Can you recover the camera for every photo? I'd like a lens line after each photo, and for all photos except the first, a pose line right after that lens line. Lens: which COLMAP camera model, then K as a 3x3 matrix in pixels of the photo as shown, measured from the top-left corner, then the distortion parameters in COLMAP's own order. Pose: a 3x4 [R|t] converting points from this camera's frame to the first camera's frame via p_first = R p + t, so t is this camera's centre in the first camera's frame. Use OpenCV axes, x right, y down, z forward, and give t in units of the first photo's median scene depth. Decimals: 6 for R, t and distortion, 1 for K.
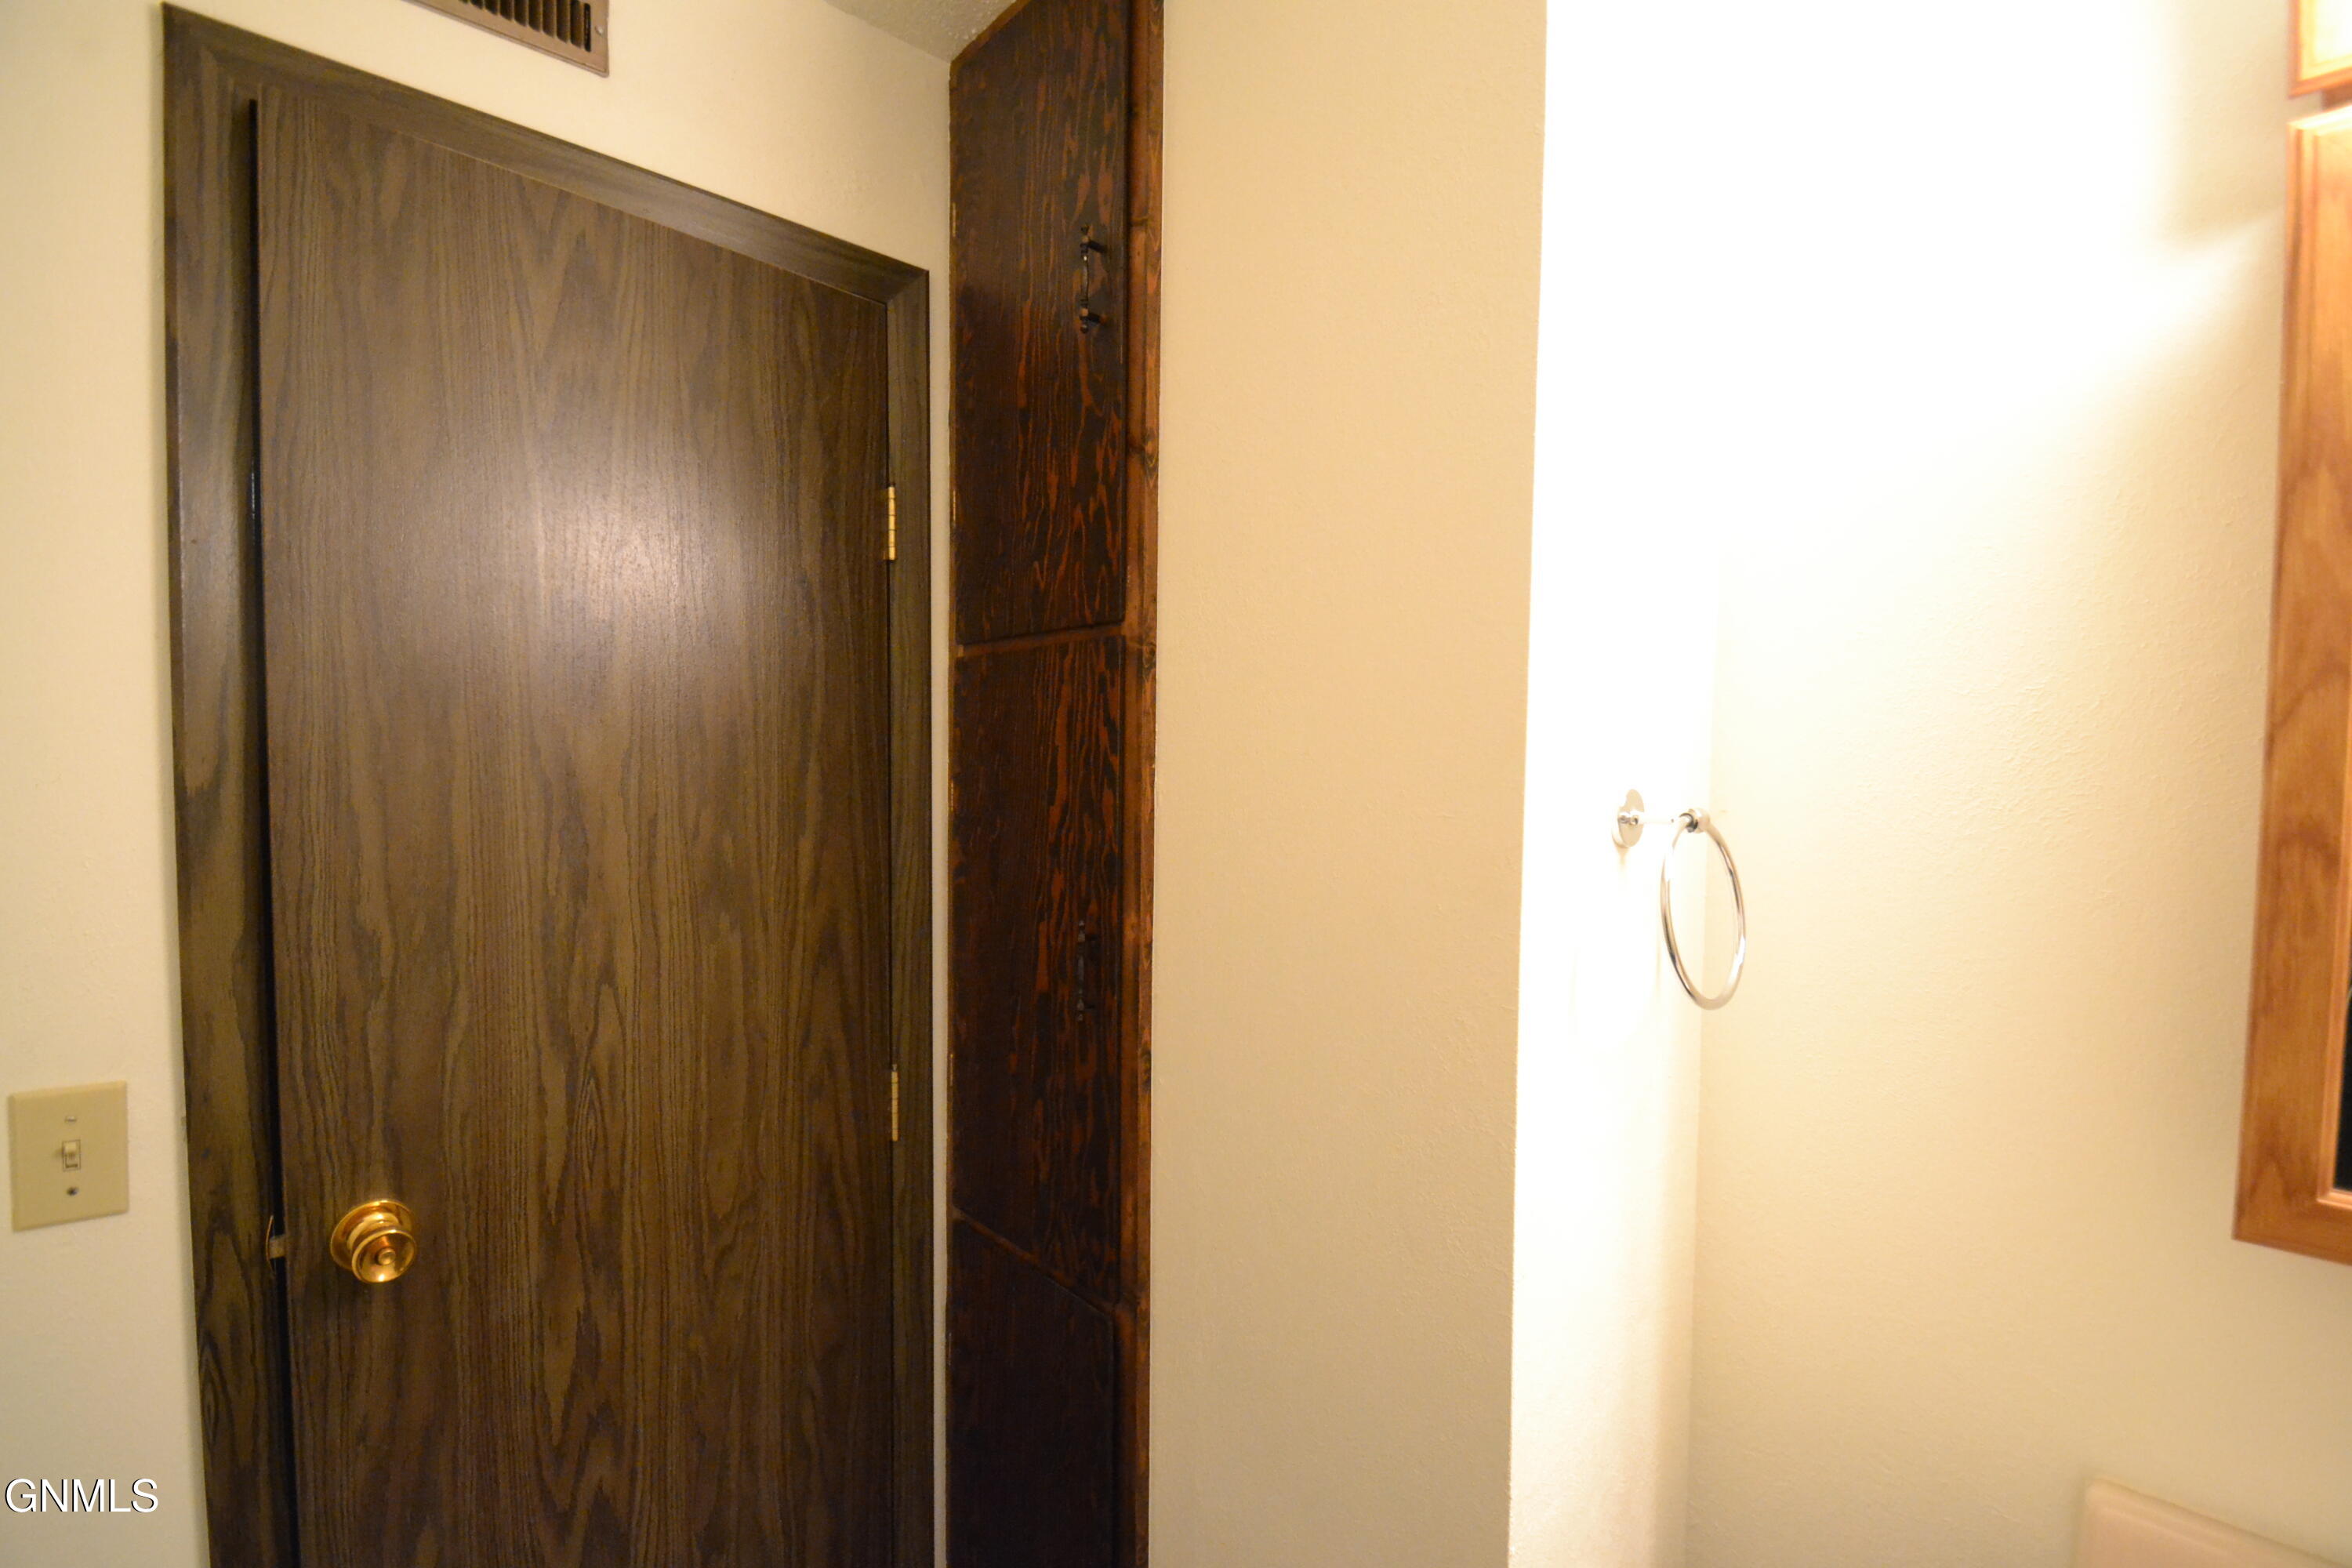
lens RADIAL K [[1047.6, 0, 1167.8], [0, 1047.6, 790.2], [0, 0, 1]] dist [0.002697, -0.011216]
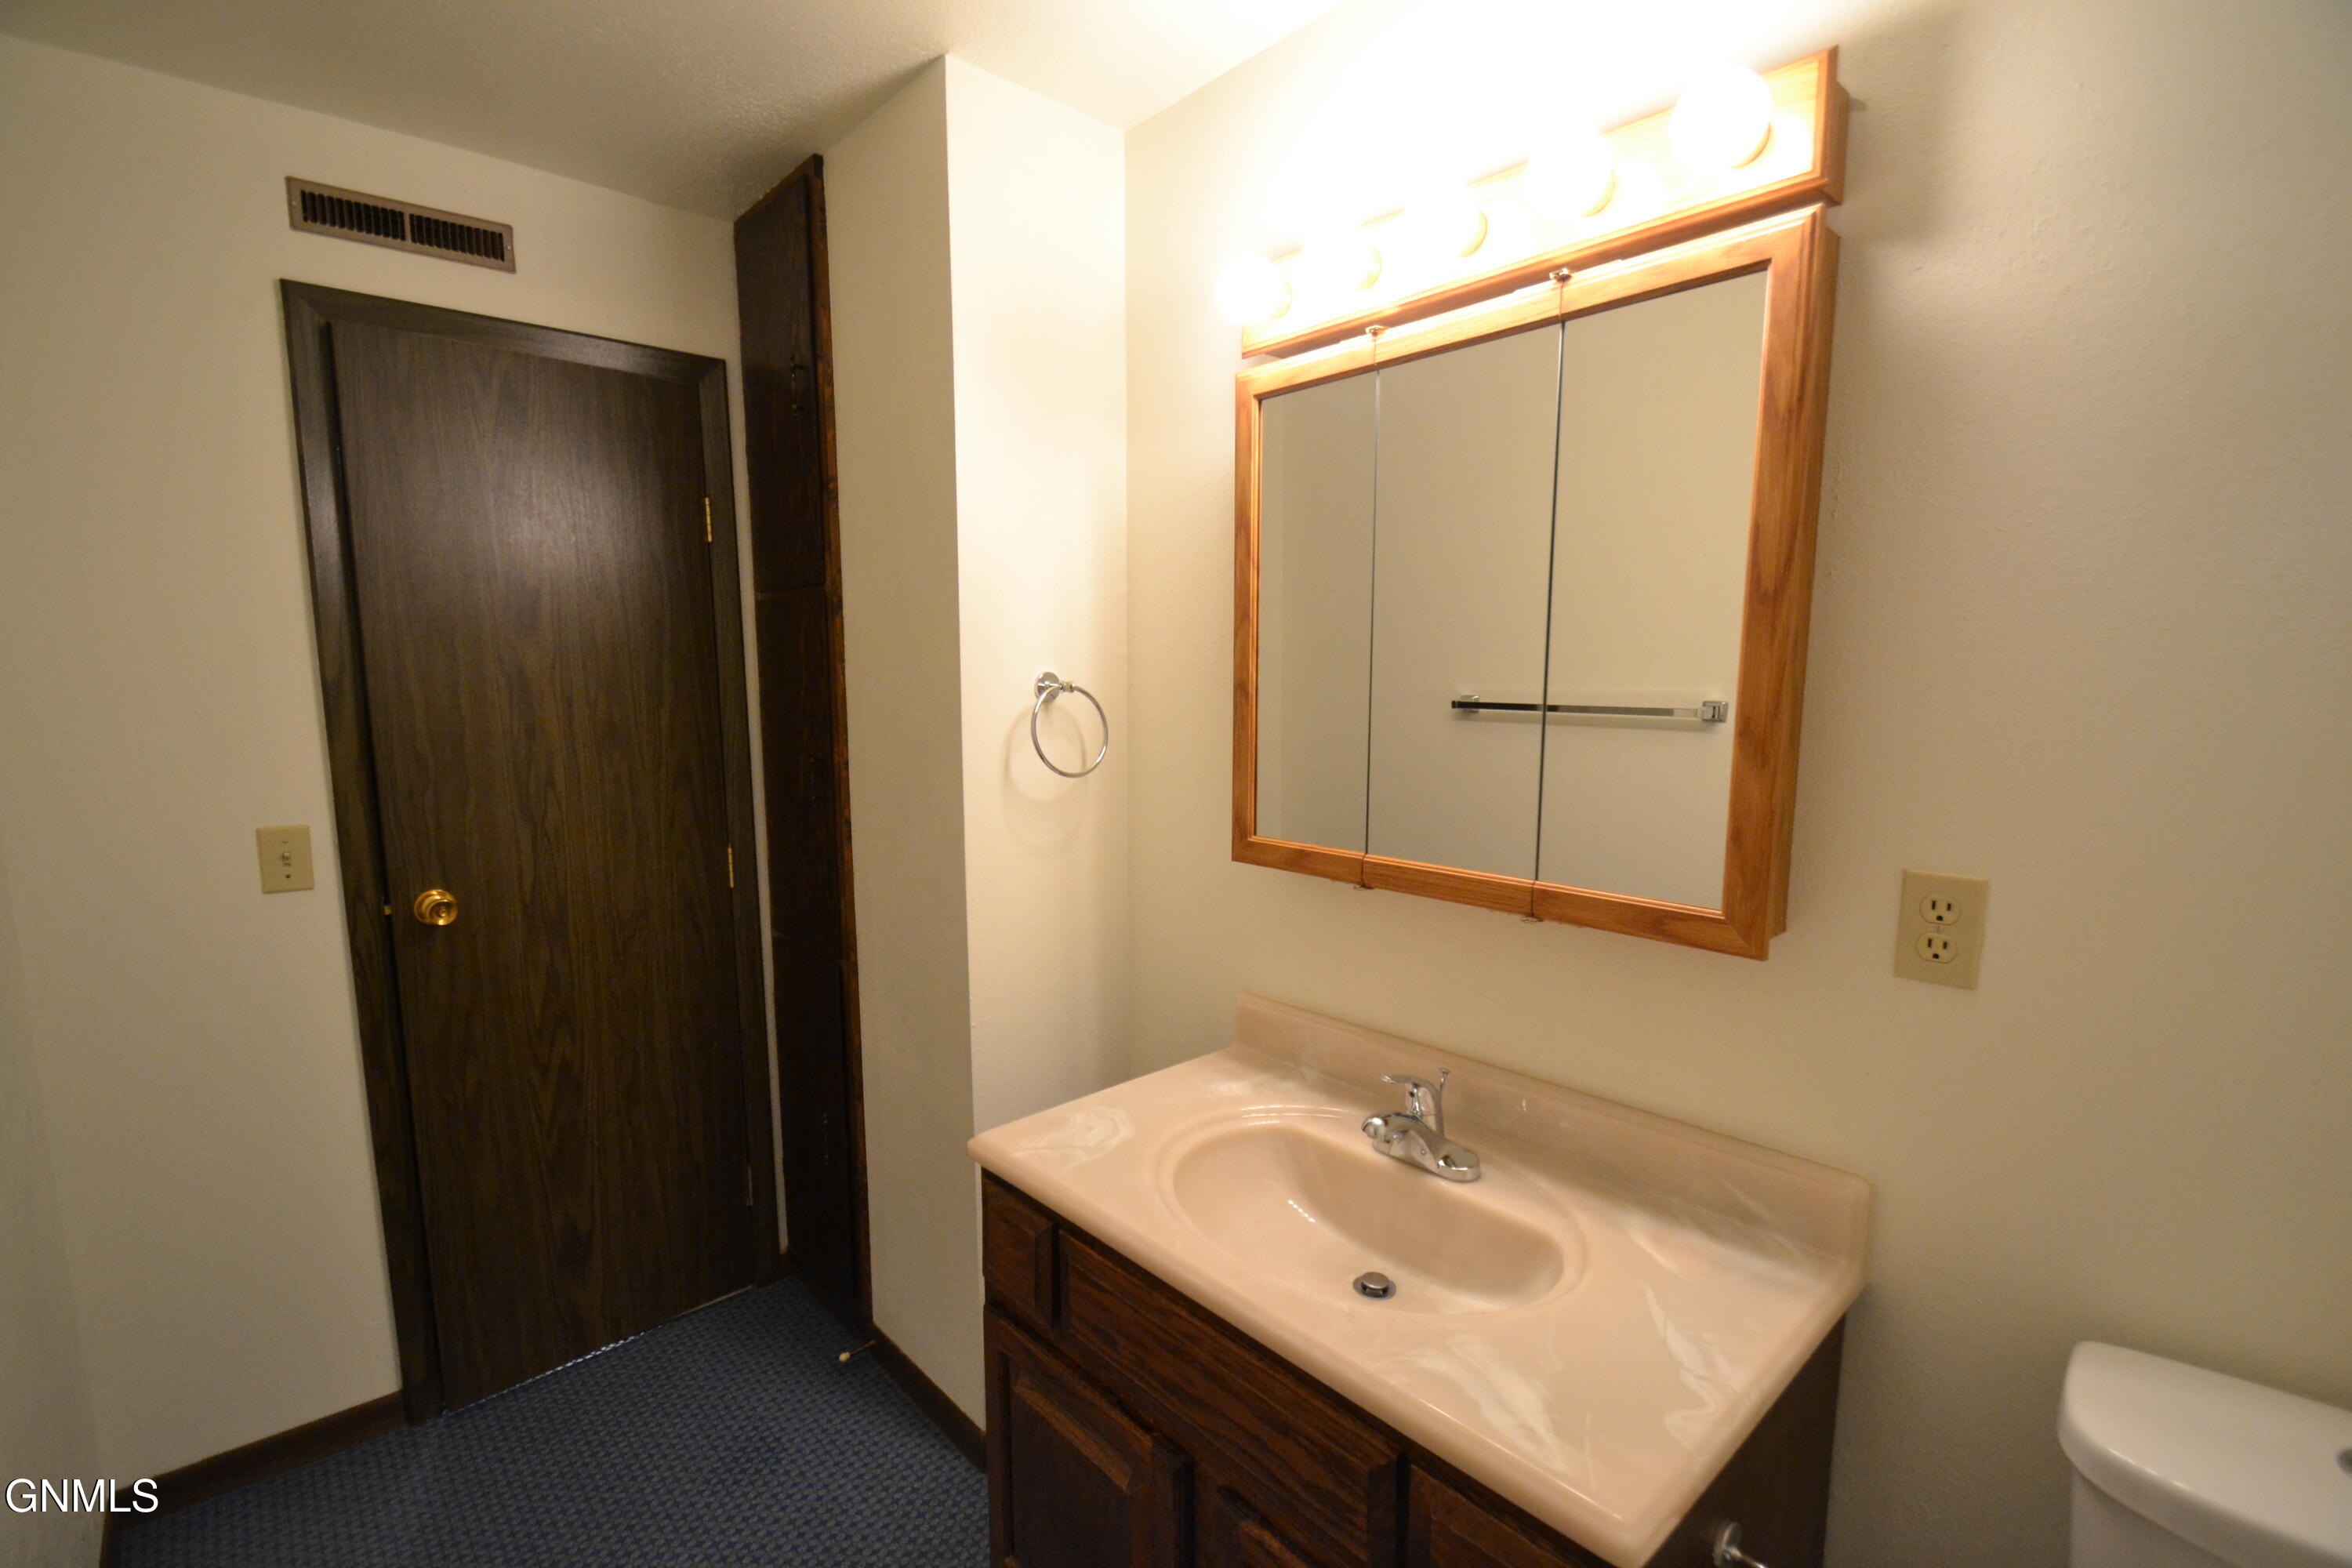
lens RADIAL K [[1047.6, 0, 1174.2], [0, 1047.6, 793.8], [0, 0, 1]] dist [0.002697, -0.011216]
pose [[0.999913, -0.012357, 0.004575, 0.562830], [0.011867, 0.995417, 0.094887, 0.036165], [-0.005727, -0.094825, 0.995478, -0.855289]]
